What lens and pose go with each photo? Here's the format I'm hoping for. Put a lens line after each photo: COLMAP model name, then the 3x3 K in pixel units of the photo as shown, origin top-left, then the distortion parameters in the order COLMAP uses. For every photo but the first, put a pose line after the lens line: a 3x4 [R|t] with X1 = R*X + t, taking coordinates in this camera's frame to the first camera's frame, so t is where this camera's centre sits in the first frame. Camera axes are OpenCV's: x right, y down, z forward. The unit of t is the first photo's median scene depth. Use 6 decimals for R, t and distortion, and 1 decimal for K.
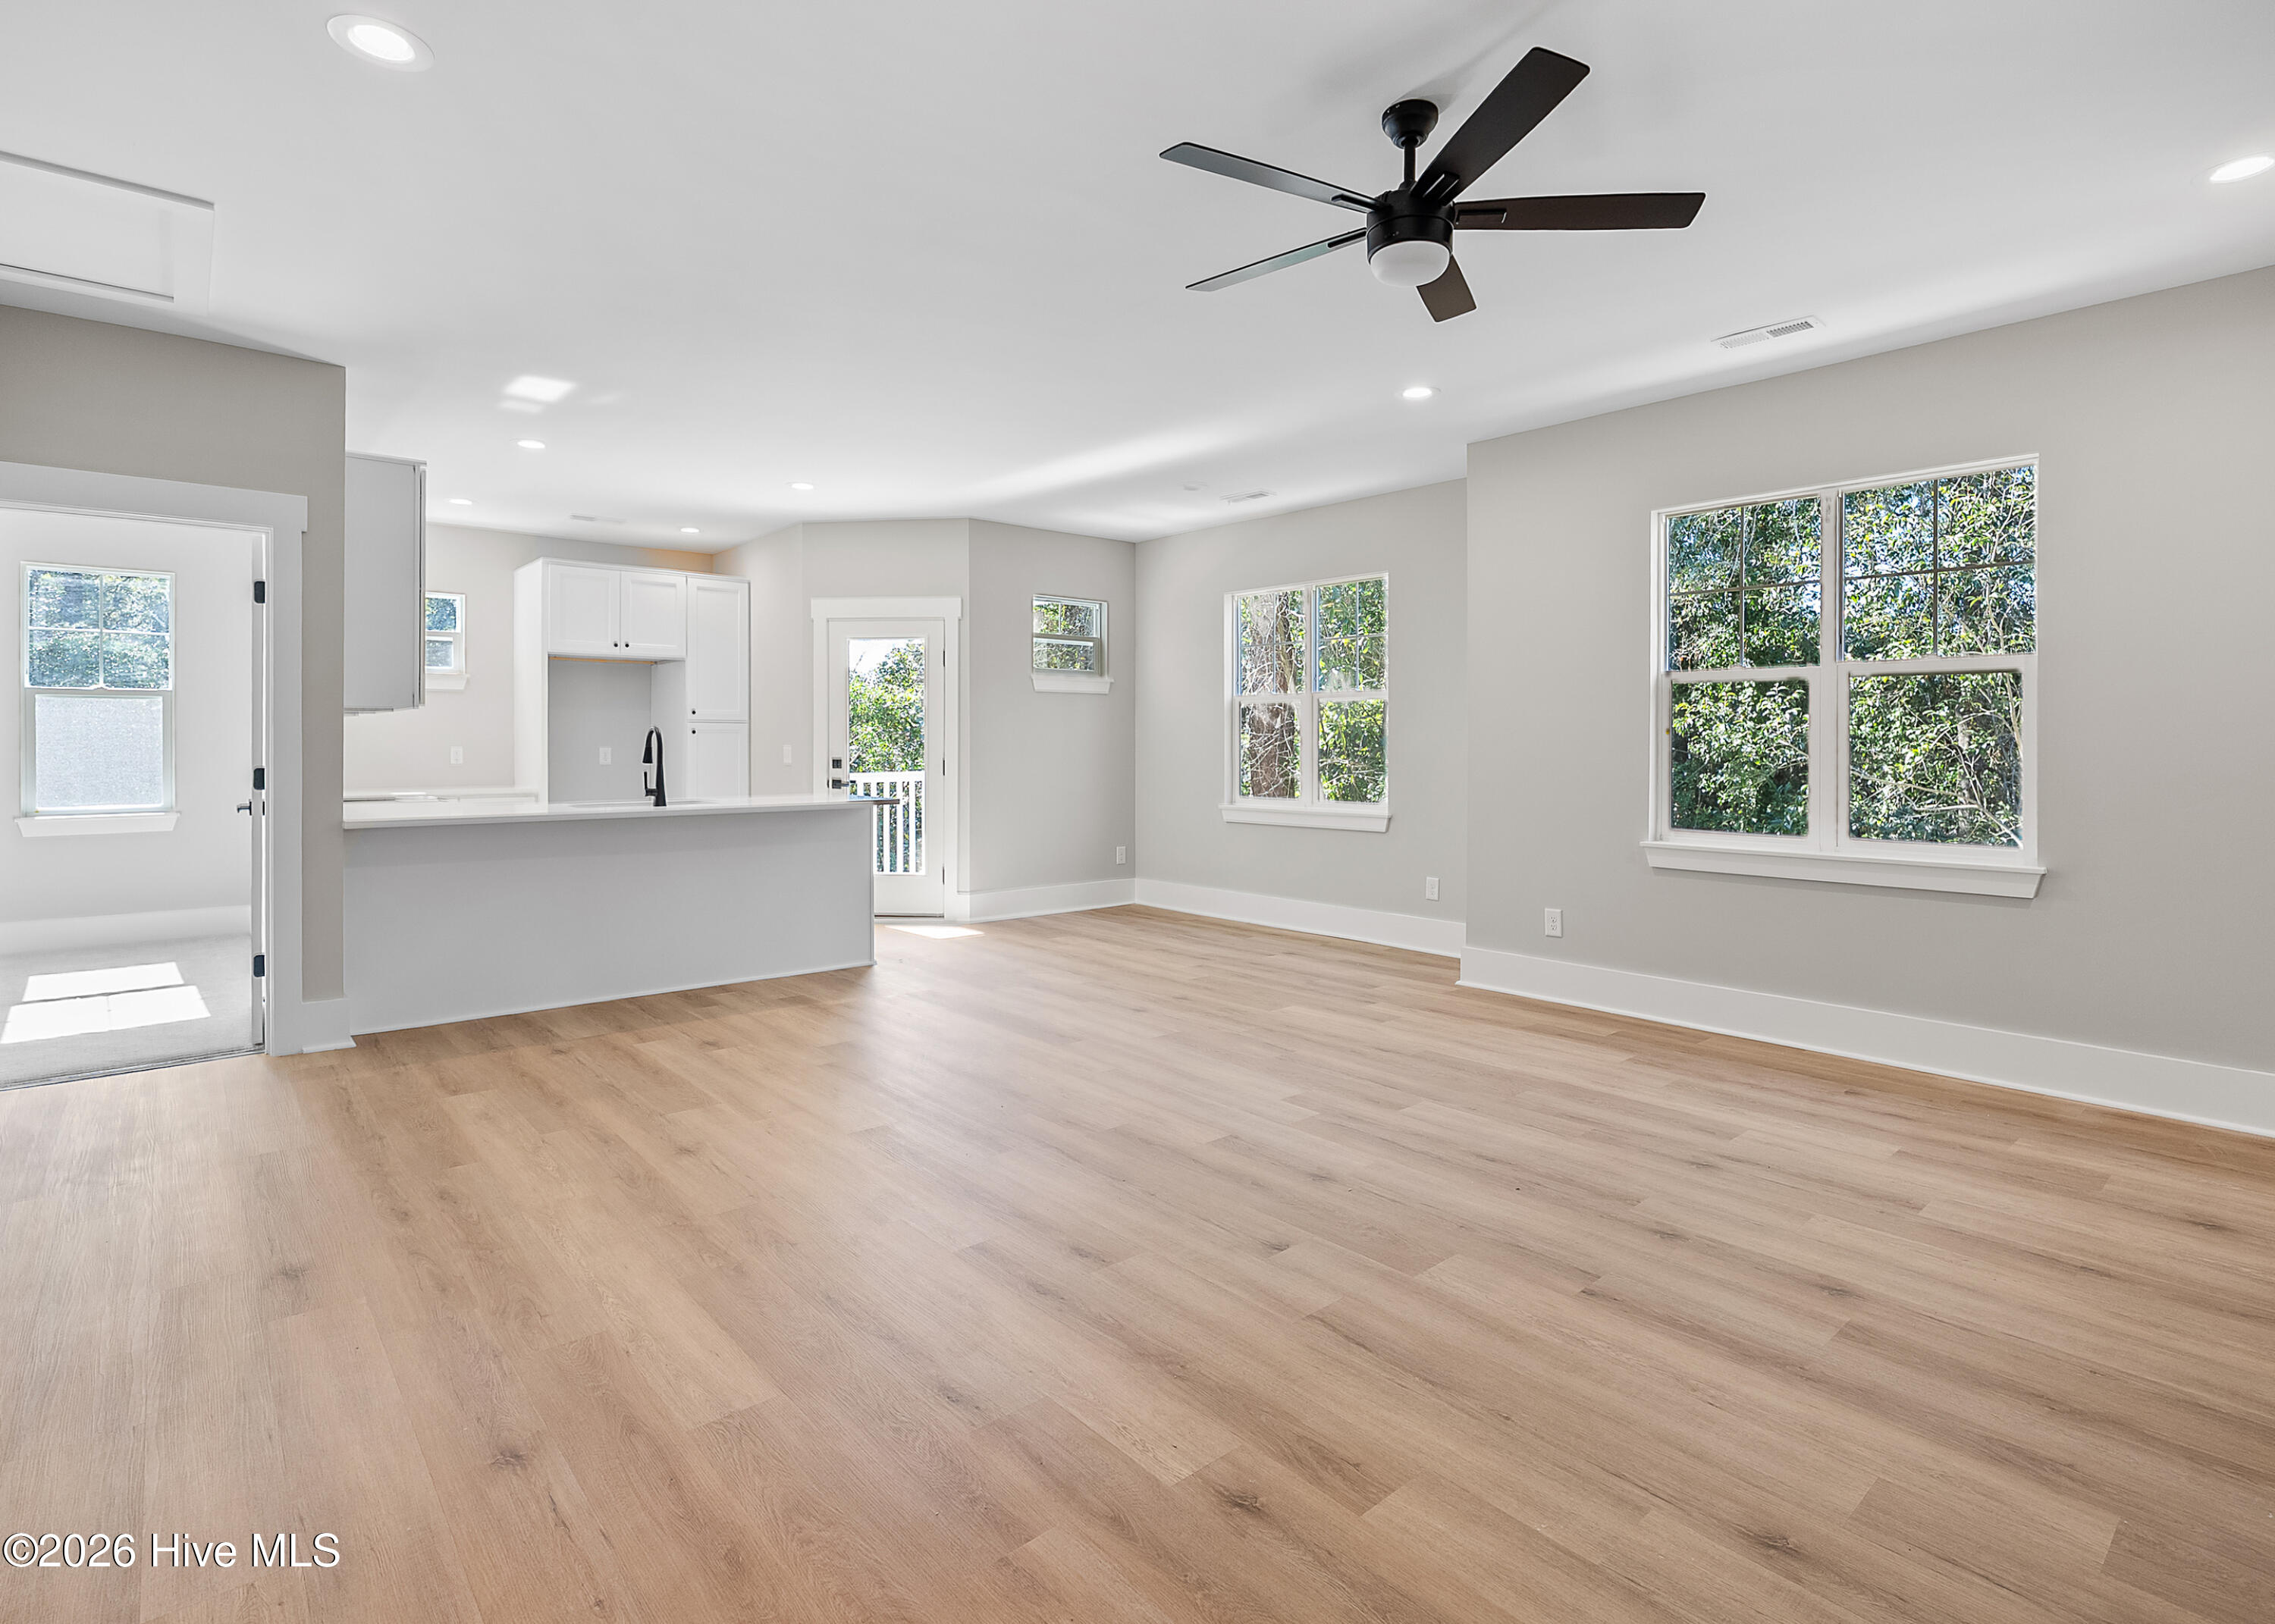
lens RADIAL K [[1125.9, 0, 1131.6], [0, 1125.9, 765.4], [0, 0, 1]] dist [0.000311, -0.000057]
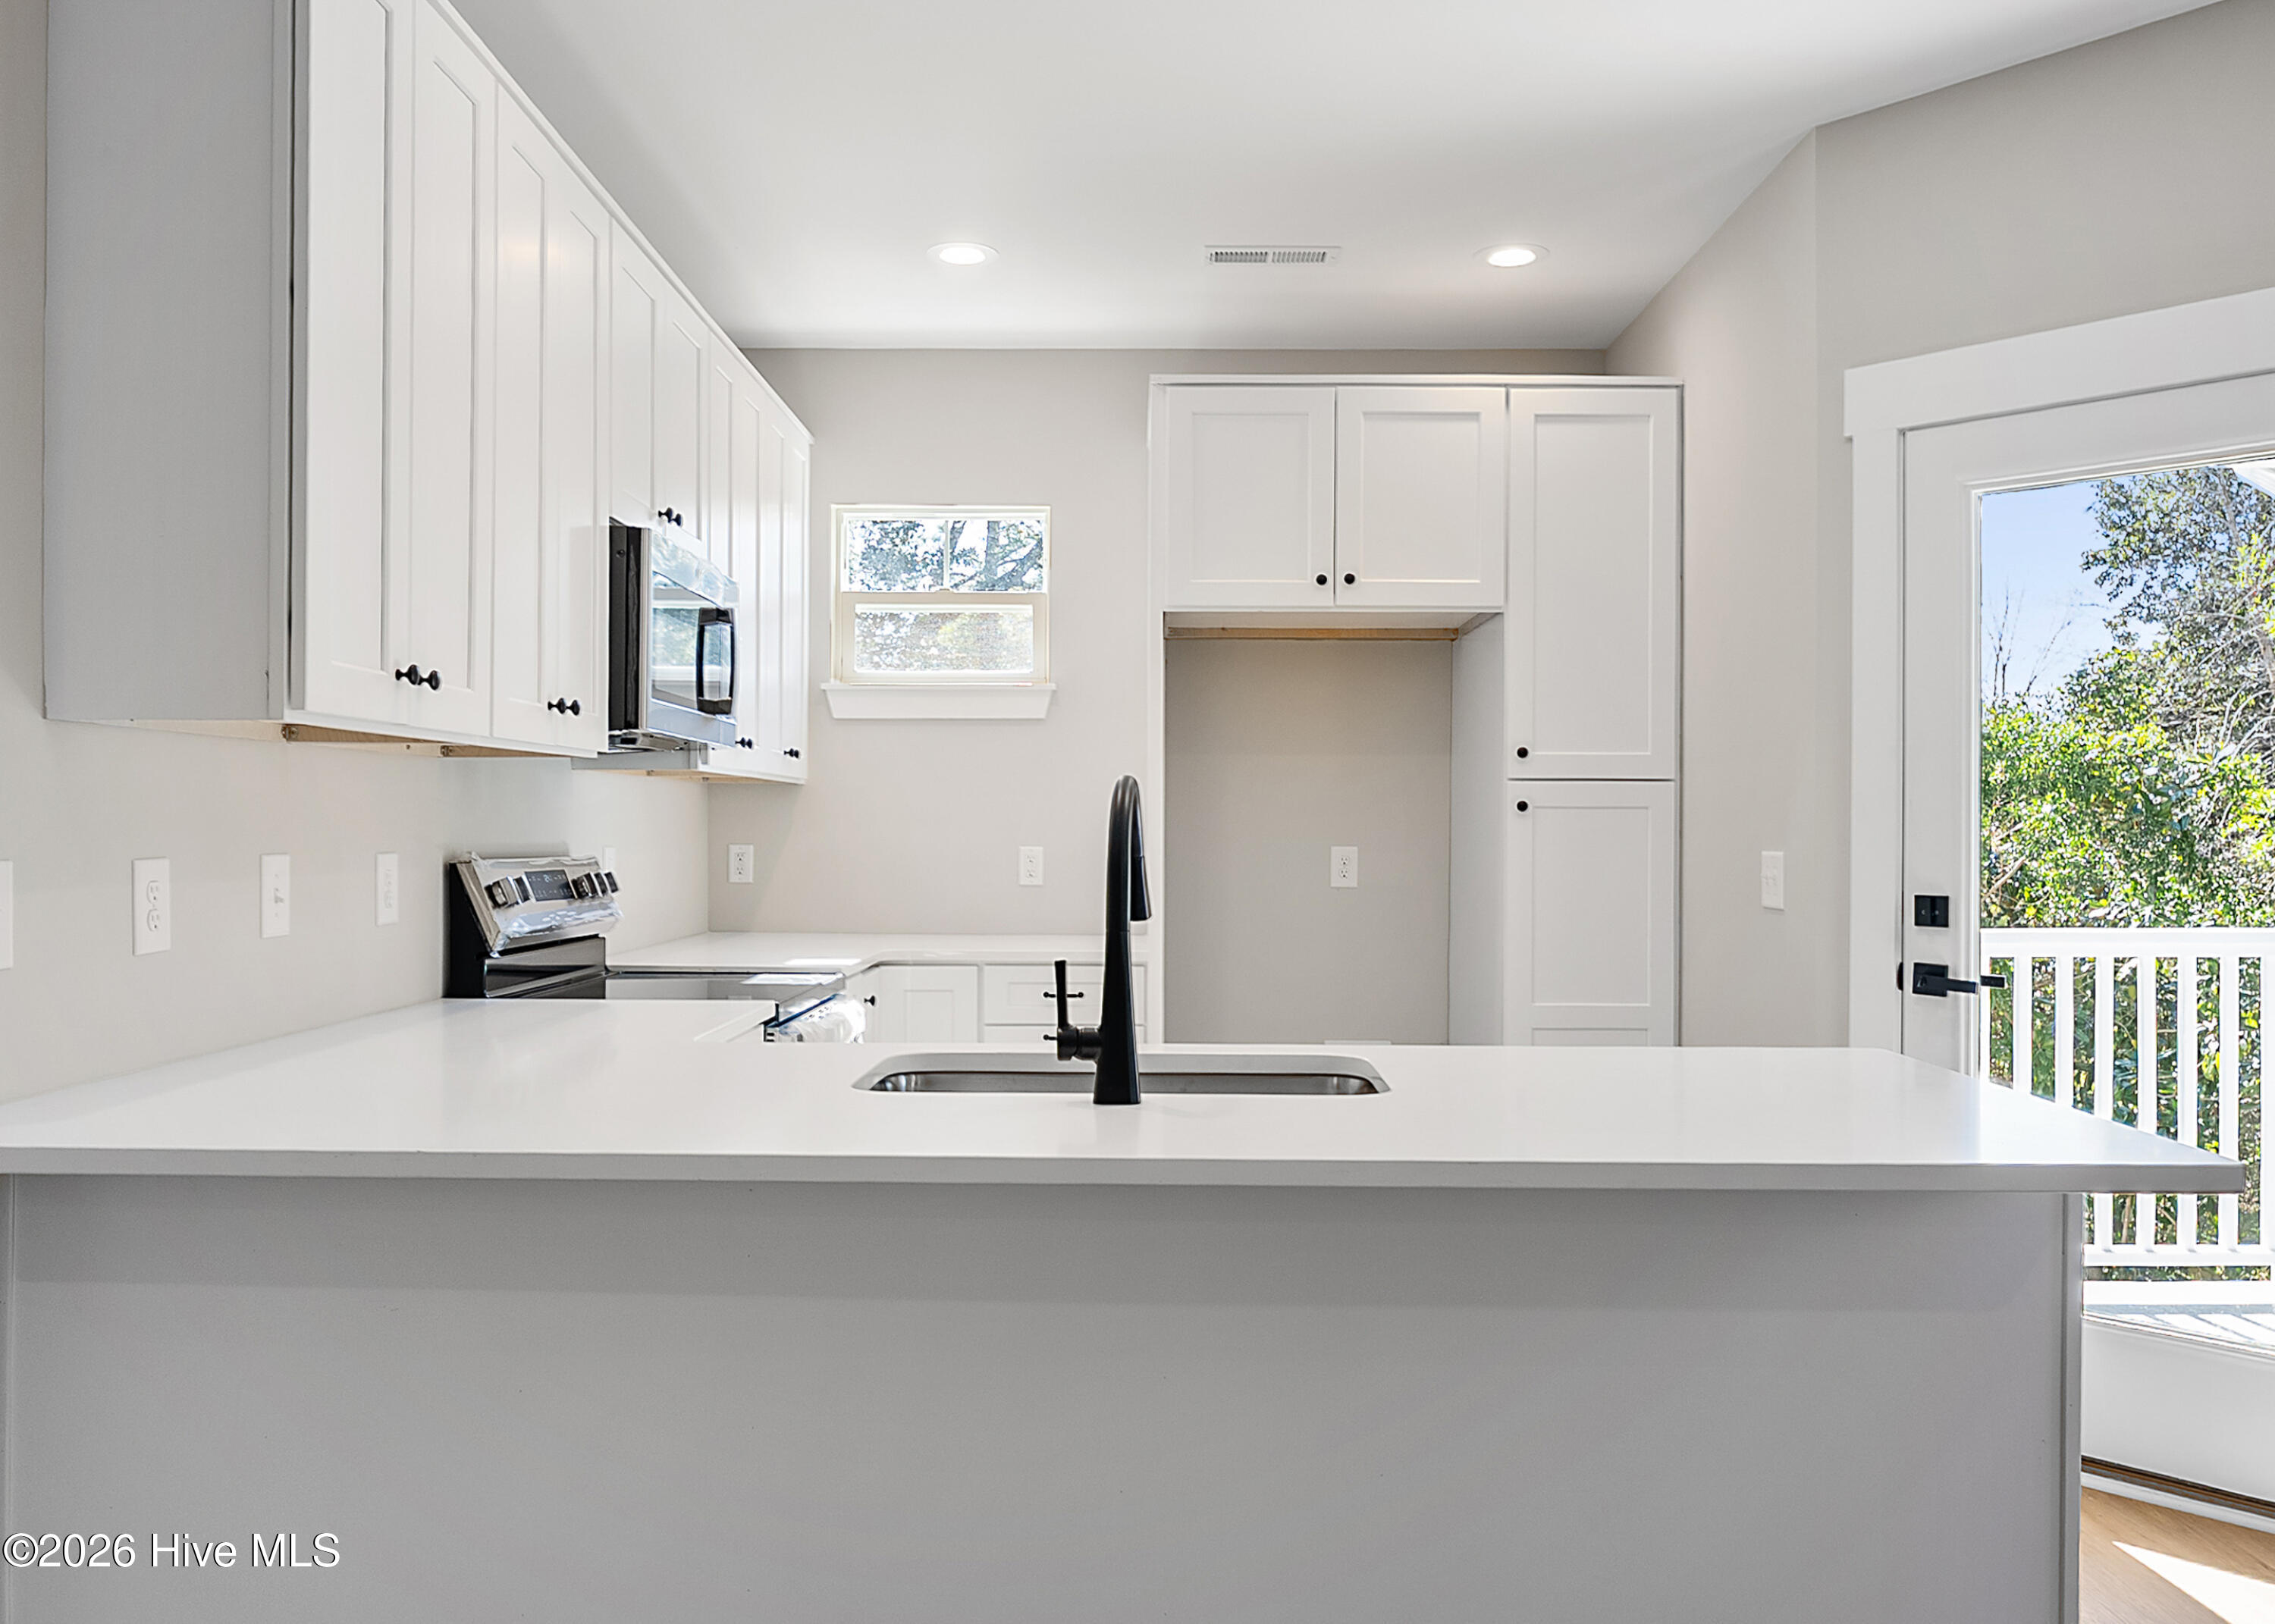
lens RADIAL K [[1732.6, 0, 1137.5], [0, 1732.6, 812.0], [0, 0, 1]] dist [0.001562, 0.000011]
pose [[0.757813, -0.006017, -0.652445, -0.302297], [-0.016298, 0.999471, -0.028147, -0.027929], [0.652269, 0.031964, 0.757314, 1.273150]]
